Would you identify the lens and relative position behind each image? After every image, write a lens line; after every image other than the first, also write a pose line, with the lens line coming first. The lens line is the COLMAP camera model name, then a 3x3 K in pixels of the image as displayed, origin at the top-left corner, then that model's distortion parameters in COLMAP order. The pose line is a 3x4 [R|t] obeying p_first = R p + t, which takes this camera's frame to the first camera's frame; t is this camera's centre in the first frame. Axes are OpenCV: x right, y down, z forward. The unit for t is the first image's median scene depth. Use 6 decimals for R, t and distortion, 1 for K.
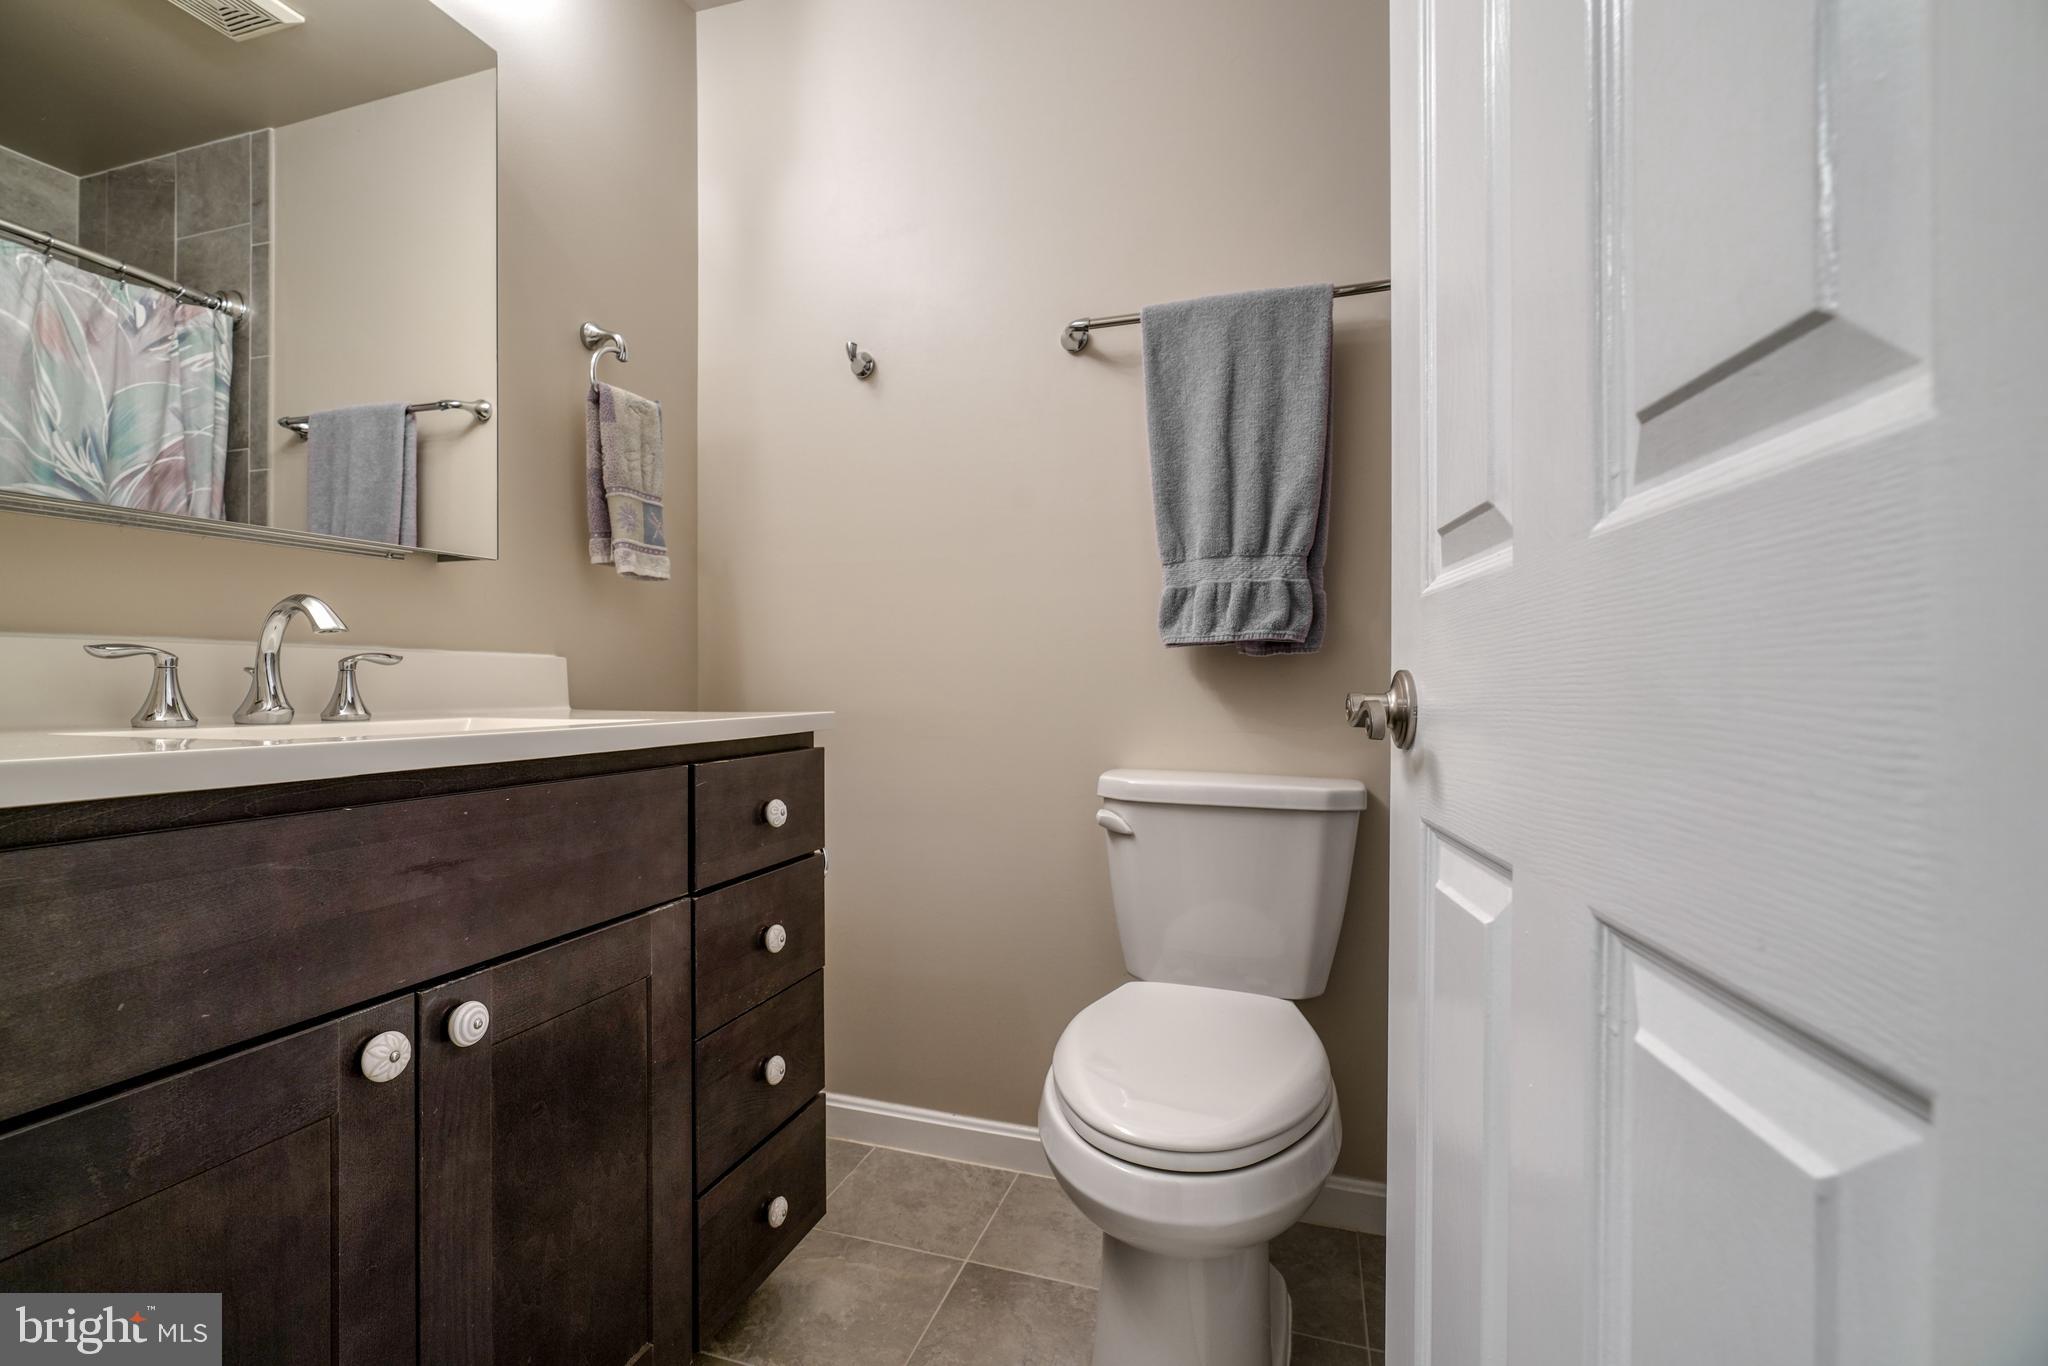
lens RADIAL K [[924.0, 0, 1013.0], [0, 924.0, 681.4], [0, 0, 1]] dist [-0.008716, 0.002116]
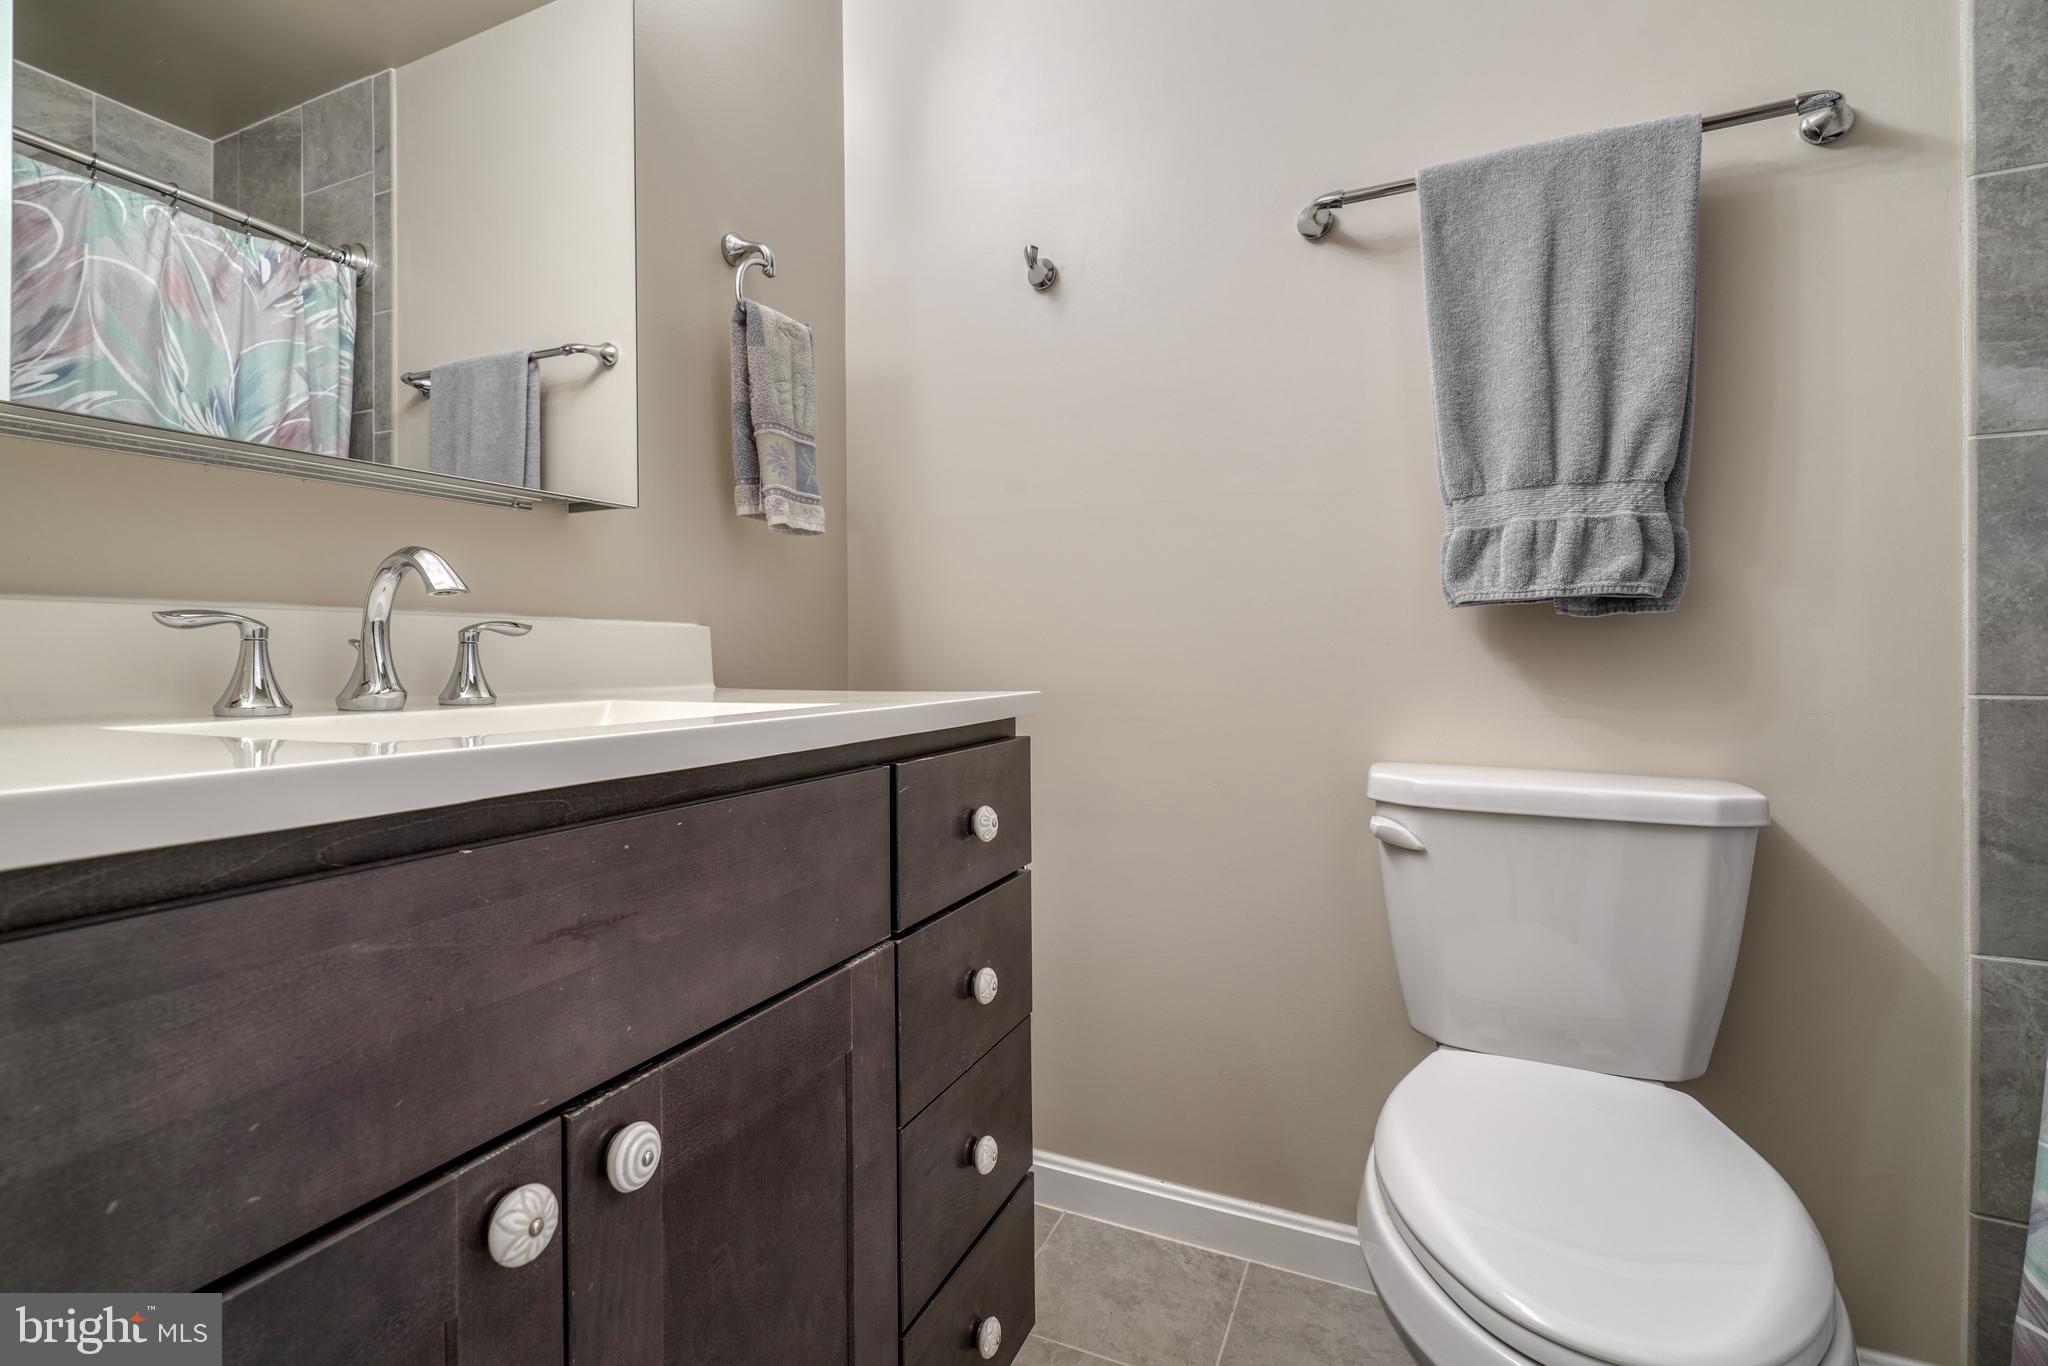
lens RADIAL K [[944.0, 0, 996.9], [0, 944.0, 655.1], [0, 0, 1]] dist [-0.007603, 0.001626]
pose [[0.992916, -0.004616, -0.118731, -0.127033], [0.005035, 0.999982, 0.003232, -0.001084], [0.118714, -0.003807, 0.992921, 0.180204]]
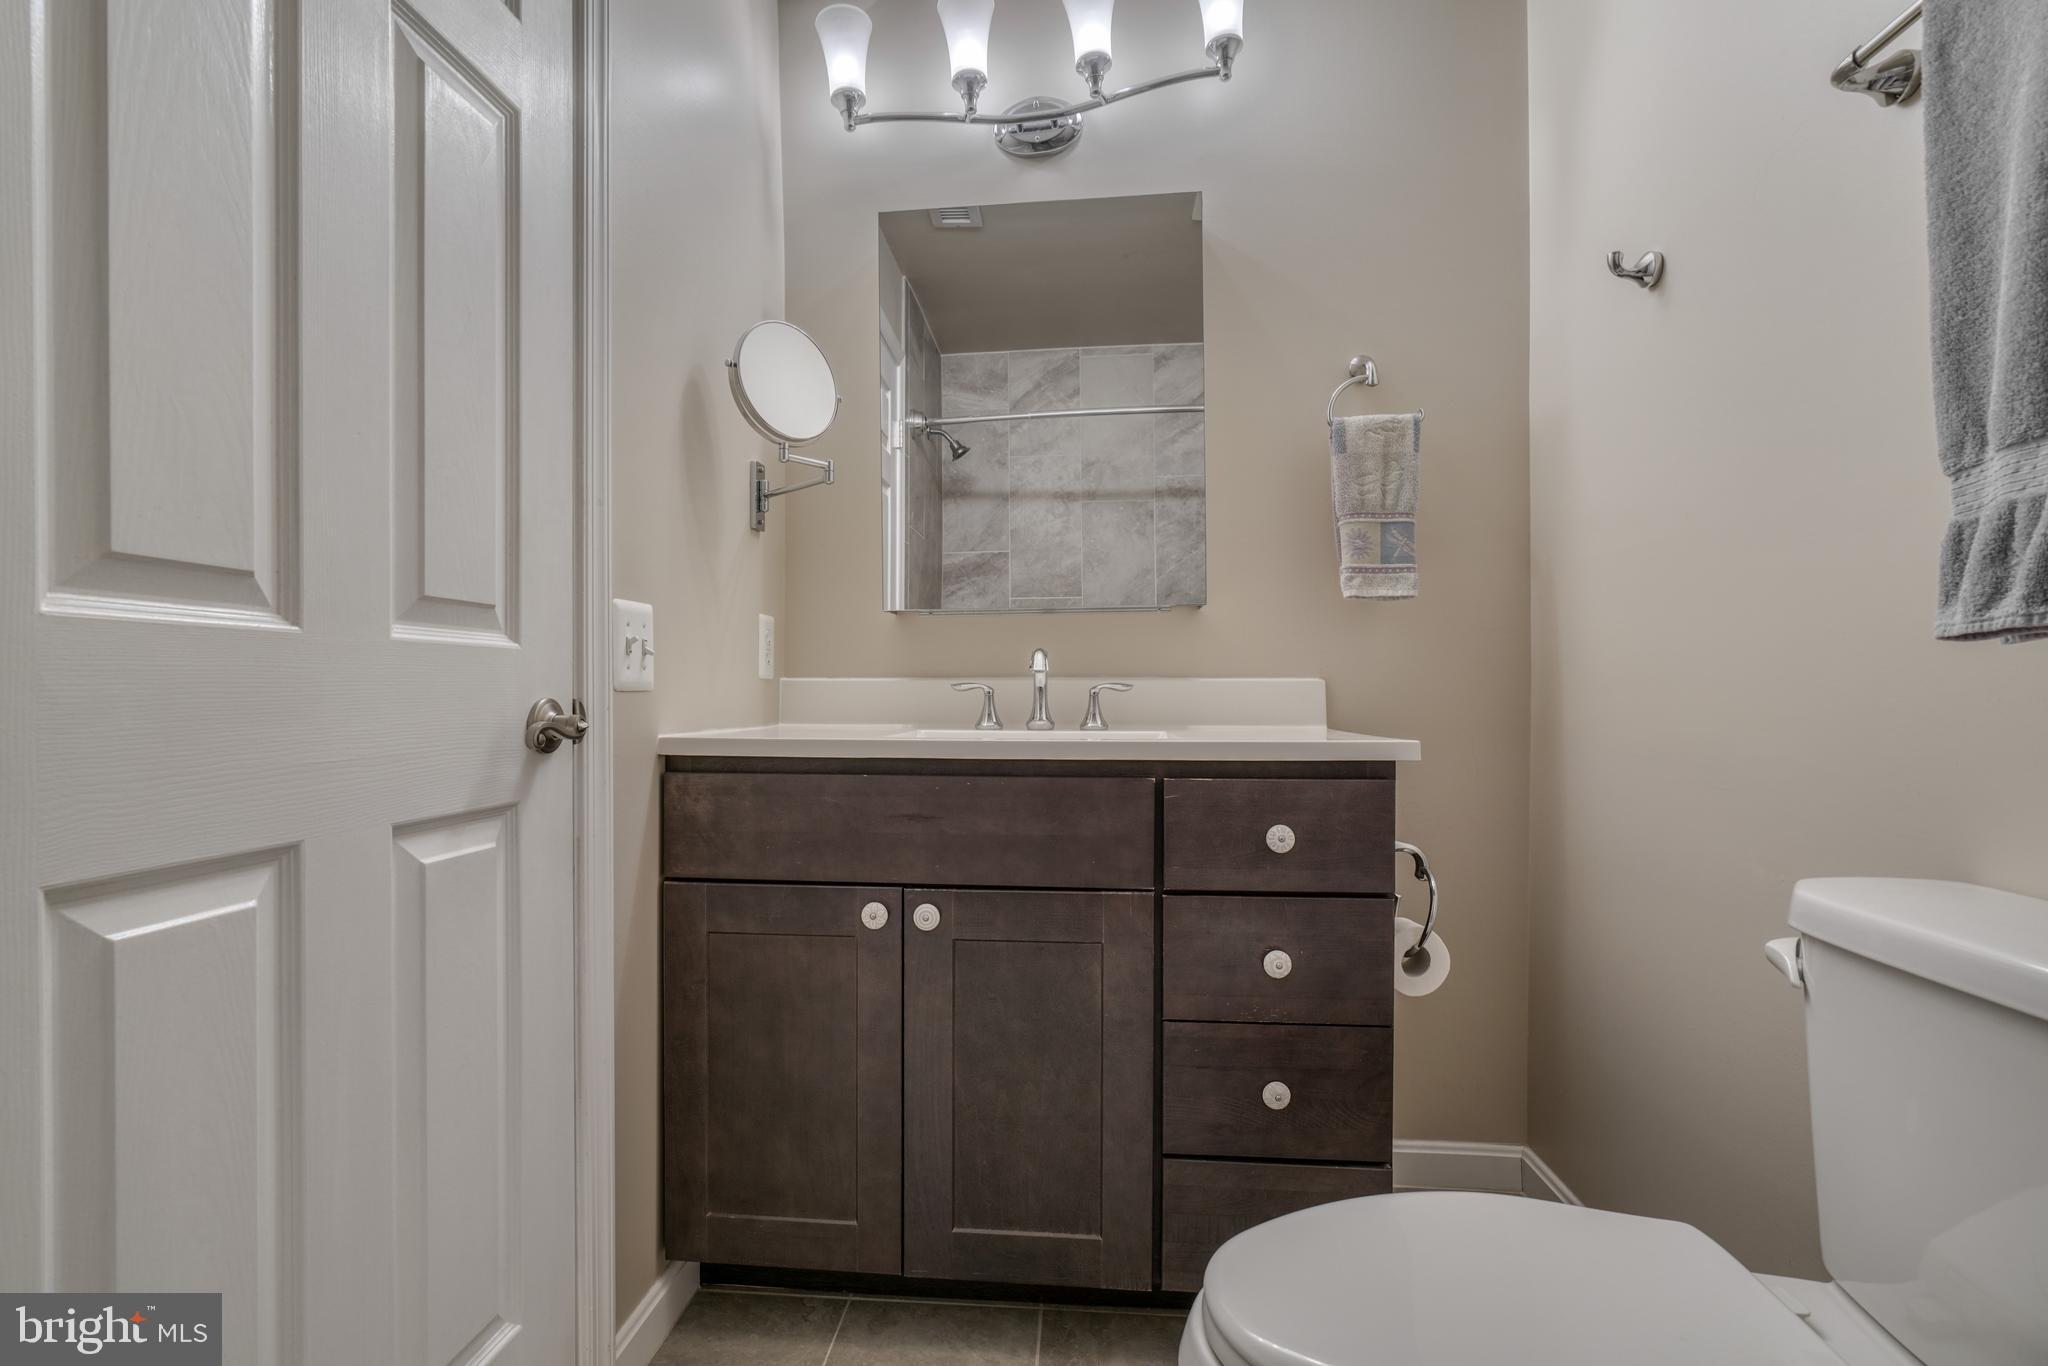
lens RADIAL K [[971.9, 0, 993.0], [0, 971.9, 707.3], [0, 0, 1]] dist [0.000381, 0.000560]
pose [[0.209637, 0.014473, -0.977672, 0.588084], [0.001877, 0.999883, 0.015204, -0.012771], [0.977777, -0.005022, 0.209585, 0.404424]]
